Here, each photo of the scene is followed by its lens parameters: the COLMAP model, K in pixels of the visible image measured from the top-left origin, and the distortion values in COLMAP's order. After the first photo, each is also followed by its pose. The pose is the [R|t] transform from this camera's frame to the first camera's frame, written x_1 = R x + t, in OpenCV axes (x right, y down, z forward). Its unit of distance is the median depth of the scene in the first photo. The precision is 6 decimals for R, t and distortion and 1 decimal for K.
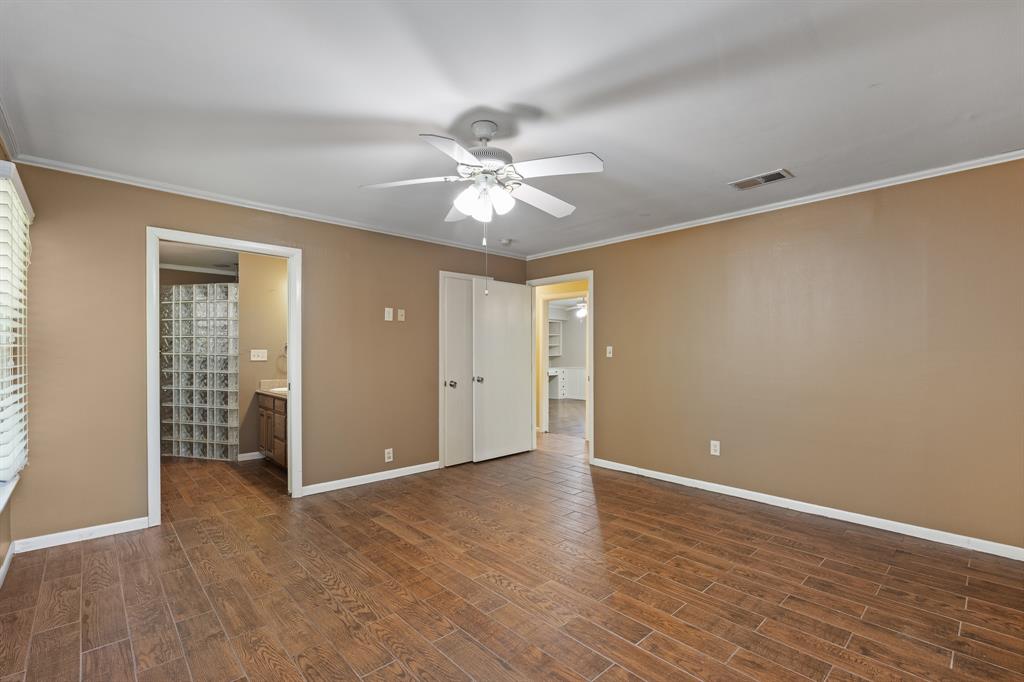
lens RADIAL K [[452.0, 0, 513.7], [0, 452.0, 347.4], [0, 0, 1]] dist [-0.006370, 0.000375]
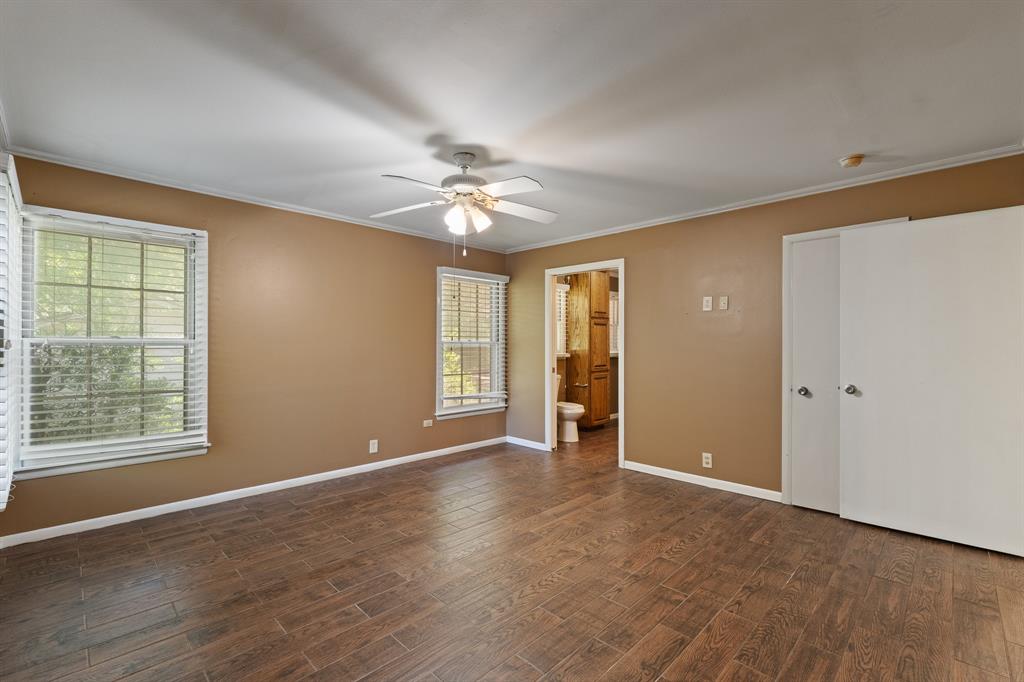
lens RADIAL K [[452.0, 0, 513.9], [0, 452.0, 340.8], [0, 0, 1]] dist [-0.006370, 0.000375]
pose [[0.045806, -0.008534, -0.998914, 0.801002], [0.007937, 0.999935, -0.008179, 0.006591], [0.998919, -0.007554, 0.045870, 0.760224]]
